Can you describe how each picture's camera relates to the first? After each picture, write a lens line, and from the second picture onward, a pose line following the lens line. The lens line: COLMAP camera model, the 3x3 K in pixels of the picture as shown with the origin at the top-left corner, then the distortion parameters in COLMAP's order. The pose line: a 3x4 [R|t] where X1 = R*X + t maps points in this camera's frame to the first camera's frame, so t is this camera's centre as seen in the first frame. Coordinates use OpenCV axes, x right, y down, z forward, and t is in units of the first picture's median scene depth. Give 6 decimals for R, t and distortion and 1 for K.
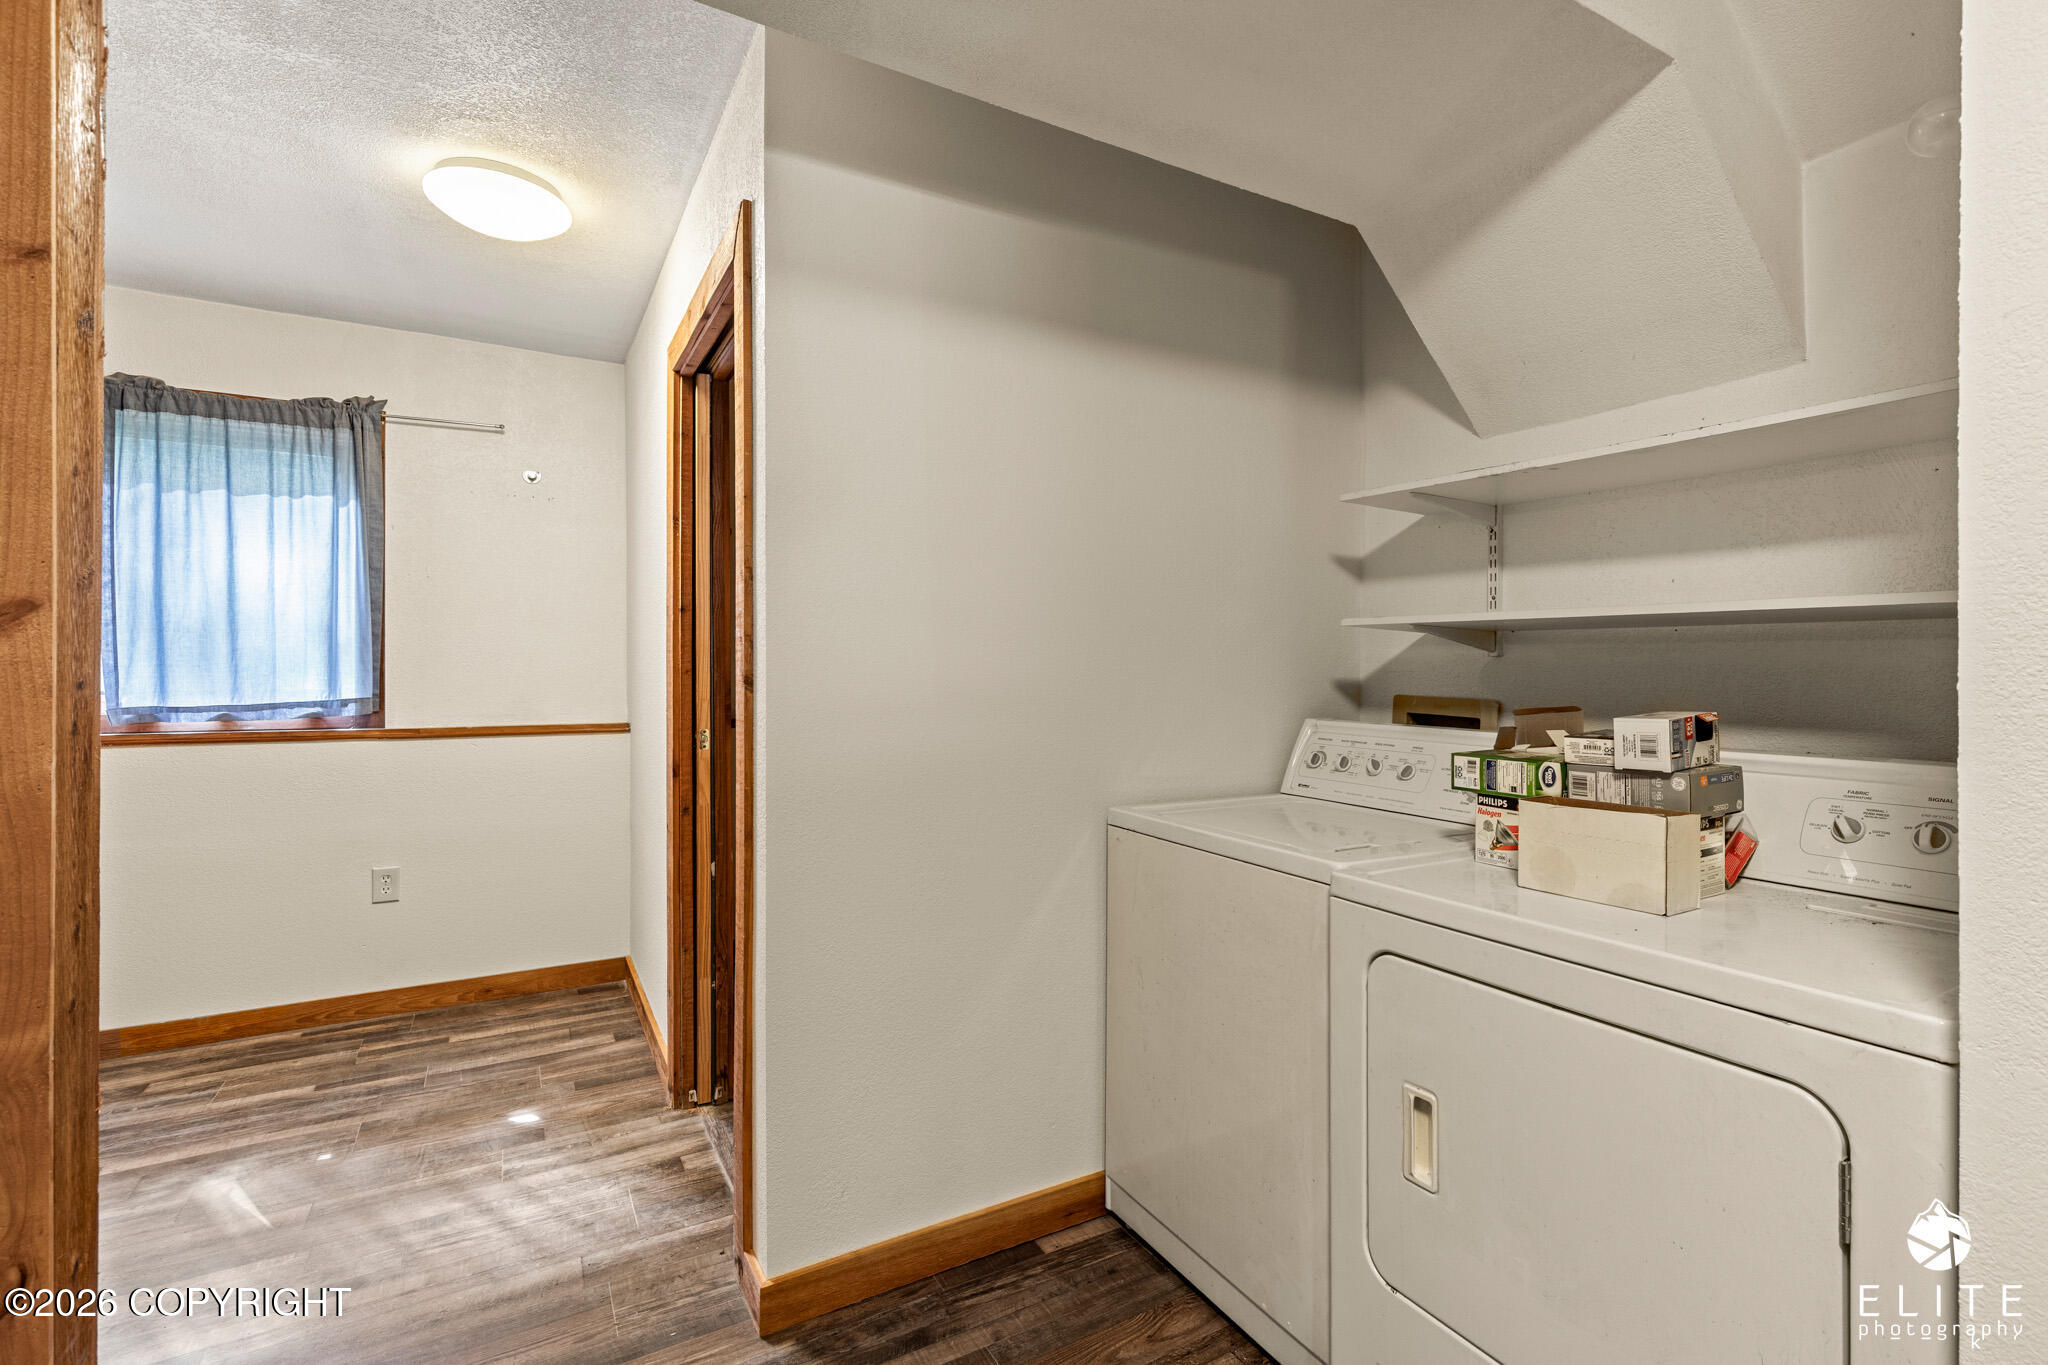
lens RADIAL K [[927.2, 0, 1051.2], [0, 927.2, 670.9], [0, 0, 1]] dist [0.009533, -0.001702]
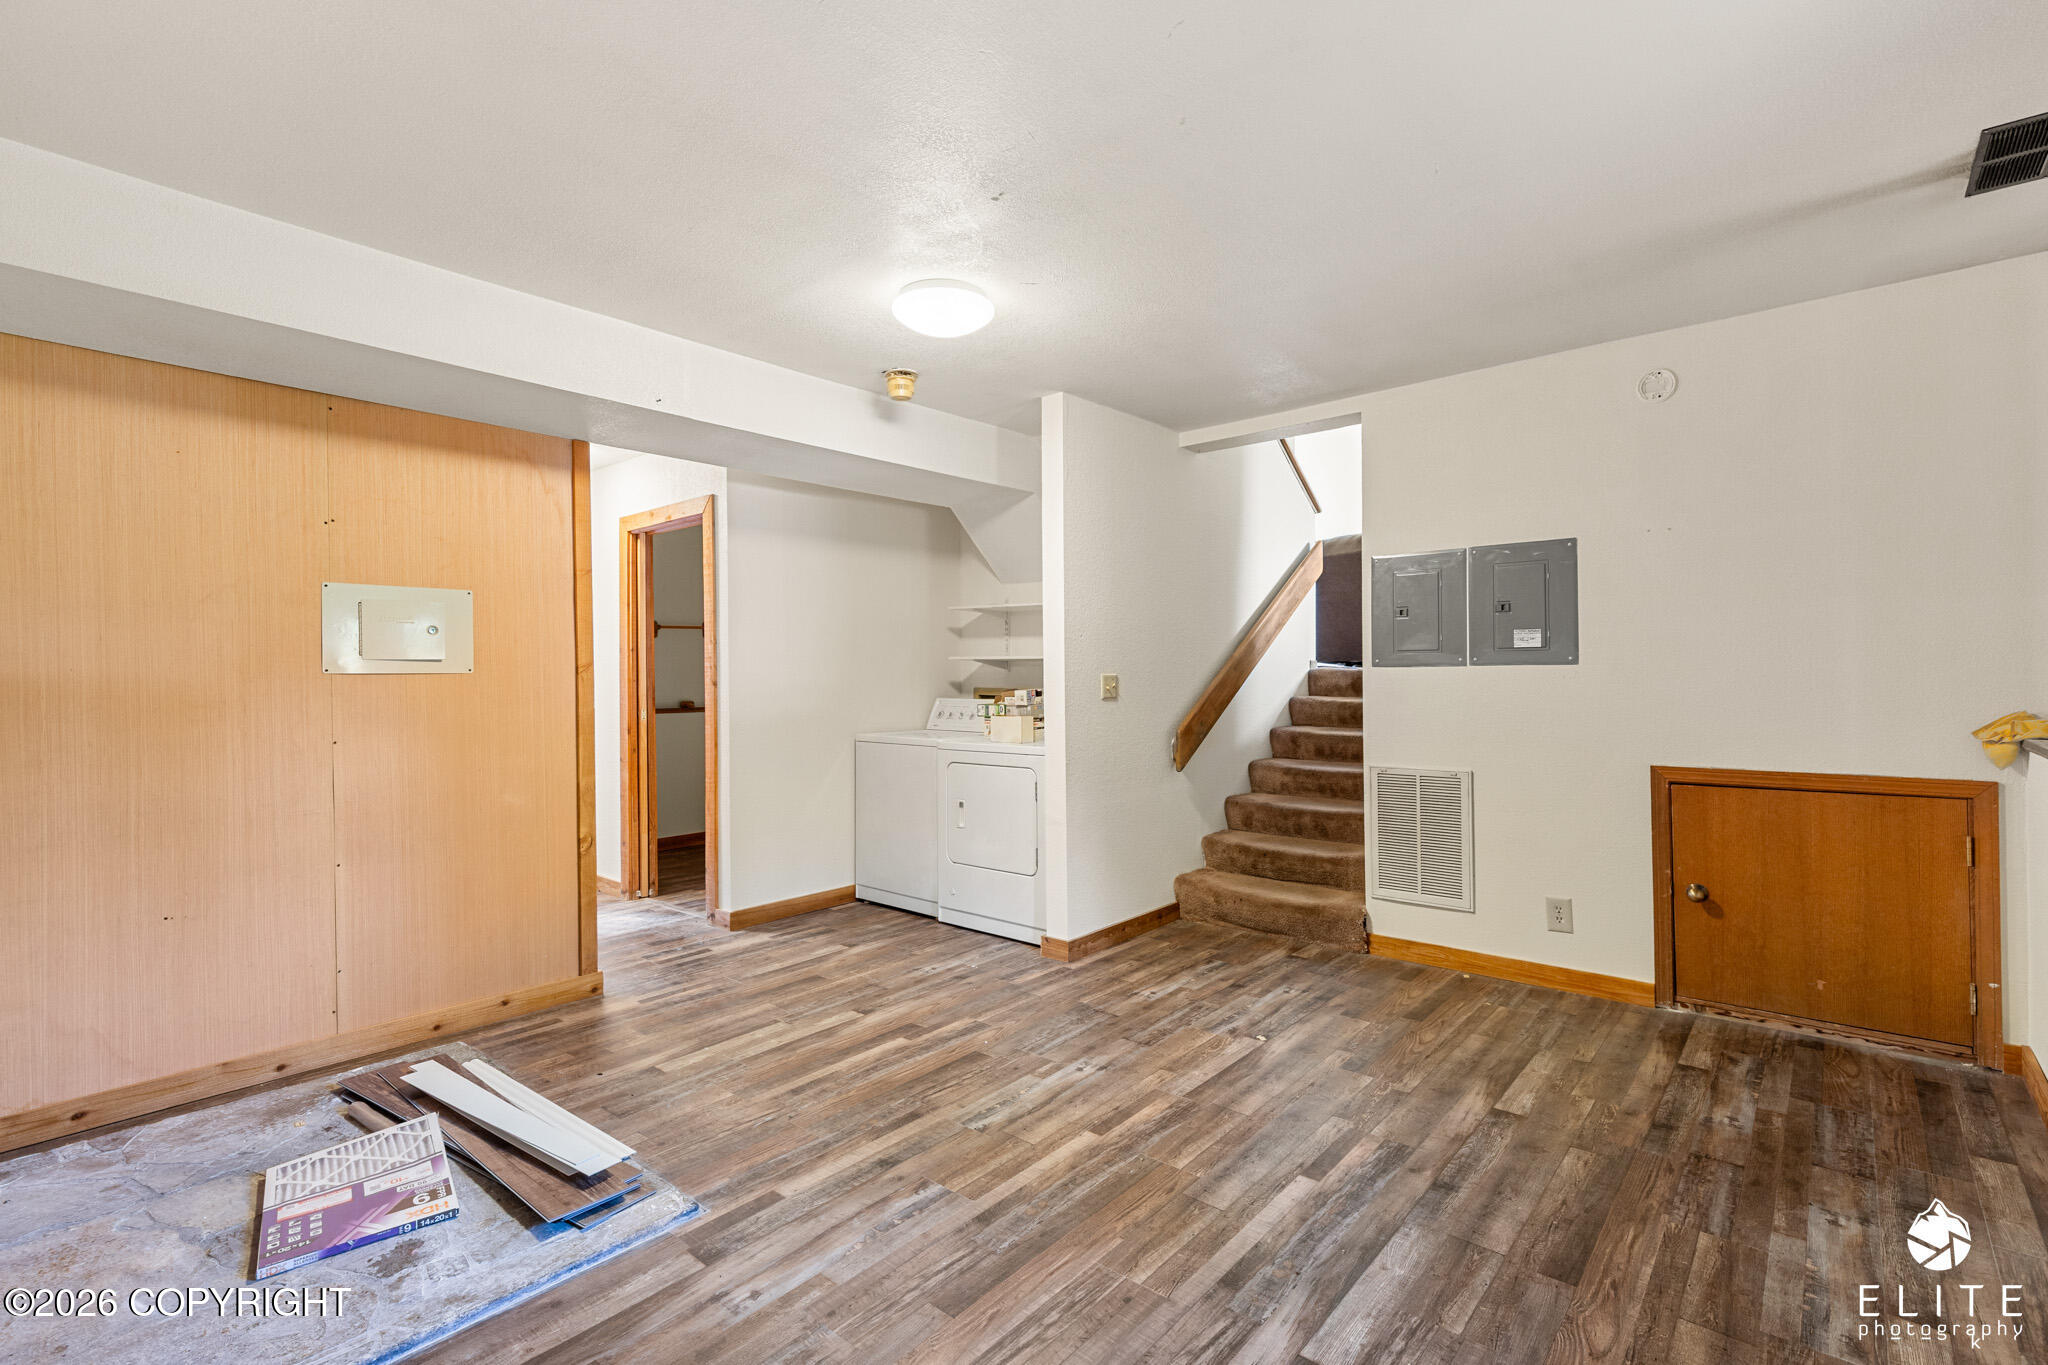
lens RADIAL K [[927.2, 0, 1041.1], [0, 927.2, 673.8], [0, 0, 1]] dist [0.009533, -0.001702]
pose [[0.944624, -0.008982, 0.328032, -0.189215], [0.010351, 0.999943, -0.002426, -0.001008], [-0.327992, 0.005687, 0.944663, -1.003986]]
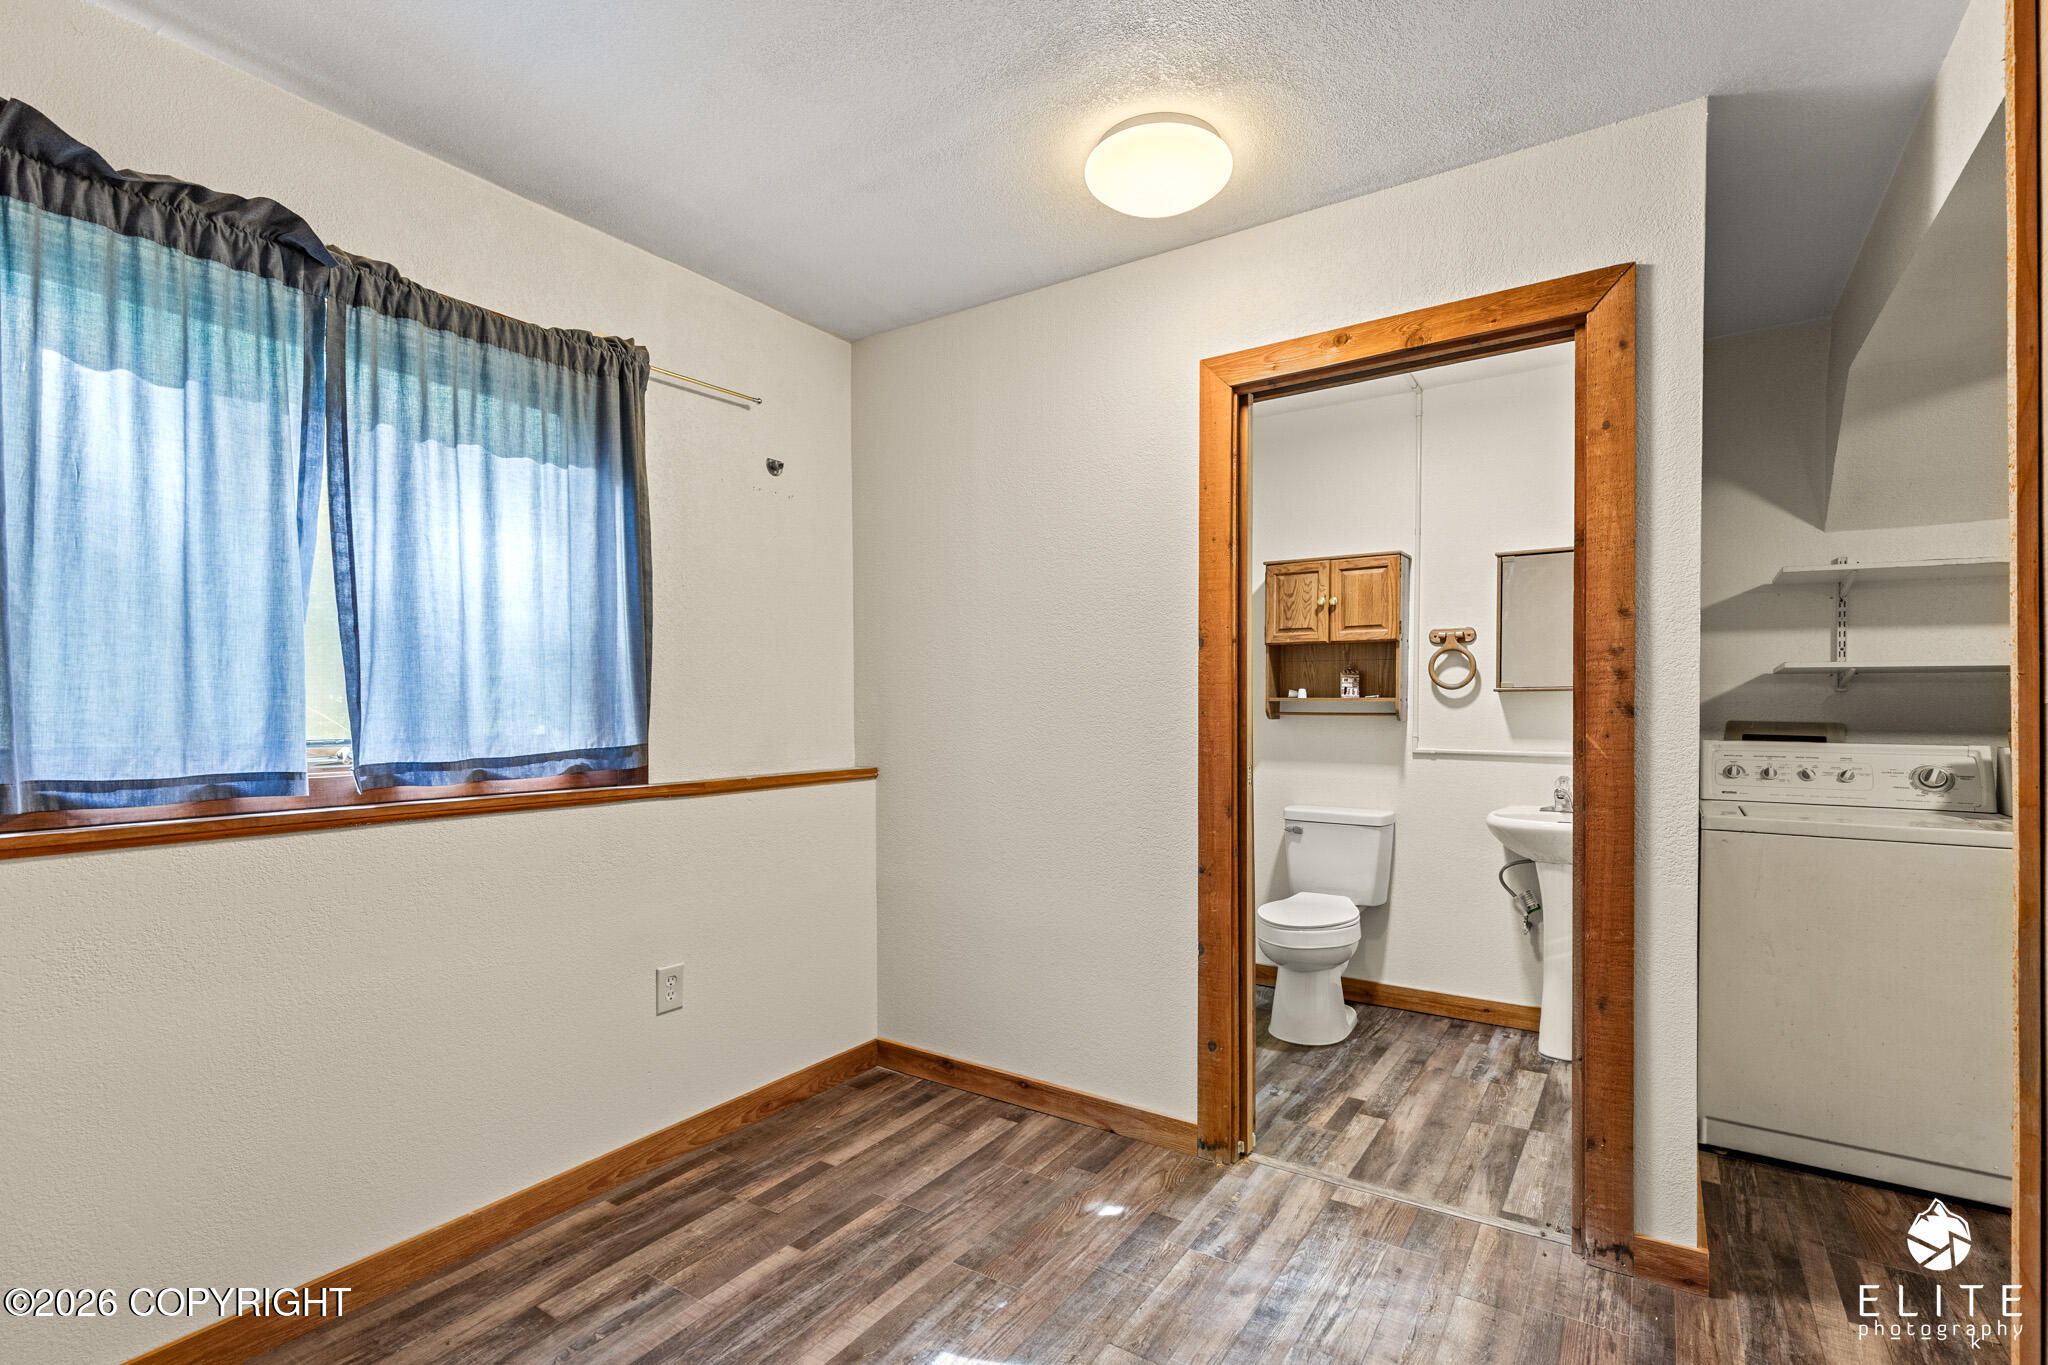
lens RADIAL K [[927.2, 0, 1062.0], [0, 927.2, 719.8], [0, 0, 1]] dist [0.009533, -0.001702]
pose [[0.894033, -0.011933, 0.447843, -0.835306], [0.004596, 0.999837, 0.017466, -0.002350], [-0.447978, -0.013557, 0.893942, 0.196186]]
